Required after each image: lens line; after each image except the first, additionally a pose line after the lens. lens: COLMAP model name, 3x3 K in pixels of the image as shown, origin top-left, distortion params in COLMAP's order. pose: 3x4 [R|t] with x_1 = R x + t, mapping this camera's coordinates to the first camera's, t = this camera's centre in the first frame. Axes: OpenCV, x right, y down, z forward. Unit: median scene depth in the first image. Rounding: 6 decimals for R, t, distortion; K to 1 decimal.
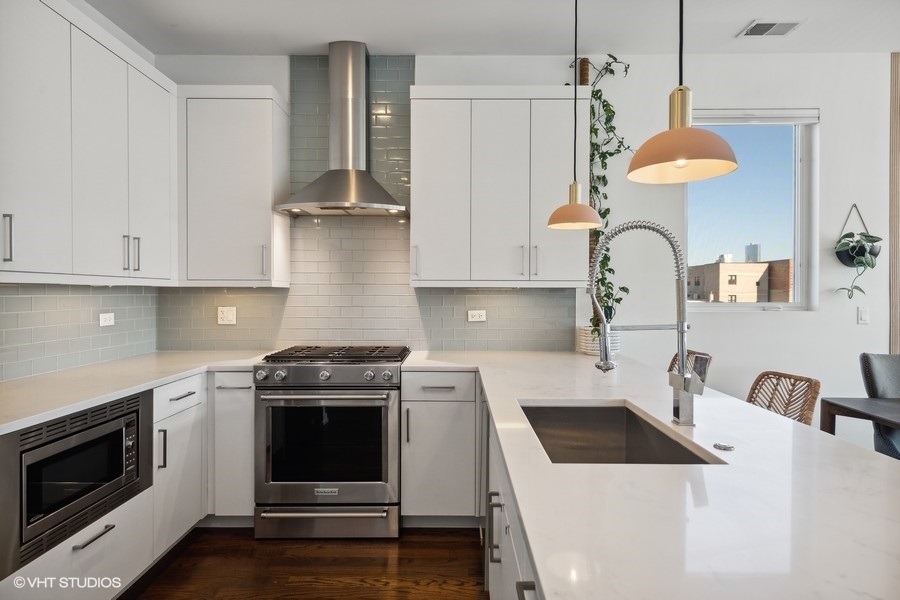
lens RADIAL K [[516.0, 0, 452.0], [0, 516.0, 292.0], [0, 0, 1]] dist [0.024444, -0.001630]
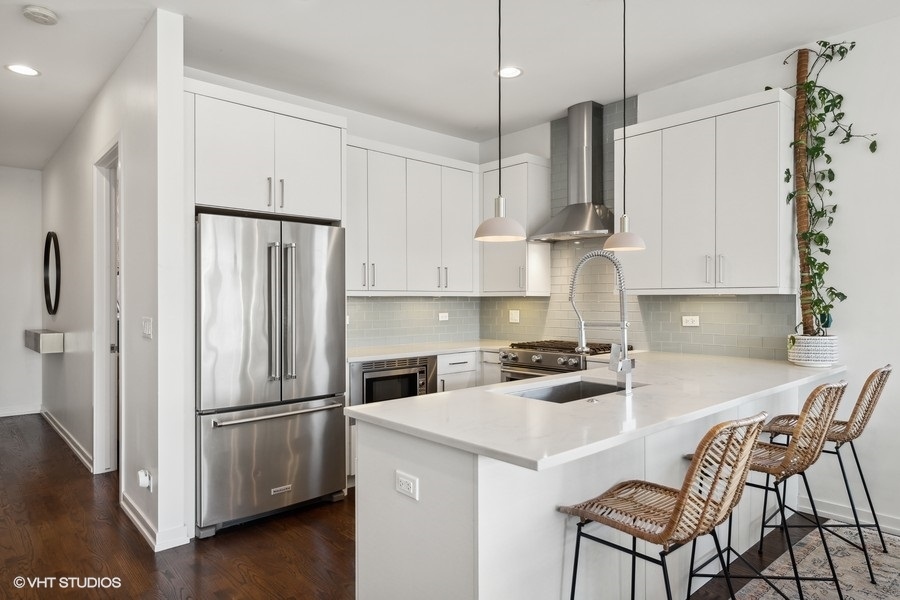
lens RADIAL K [[560.9, 0, 450.4], [0, 560.9, 304.2], [0, 0, 1]] dist [-0.000923, -0.001211]
pose [[0.664720, 0.002229, -0.747089, 0.611804], [0.003992, 0.999971, 0.006535, 0.001472], [0.747082, -0.007327, 0.664692, -0.156171]]
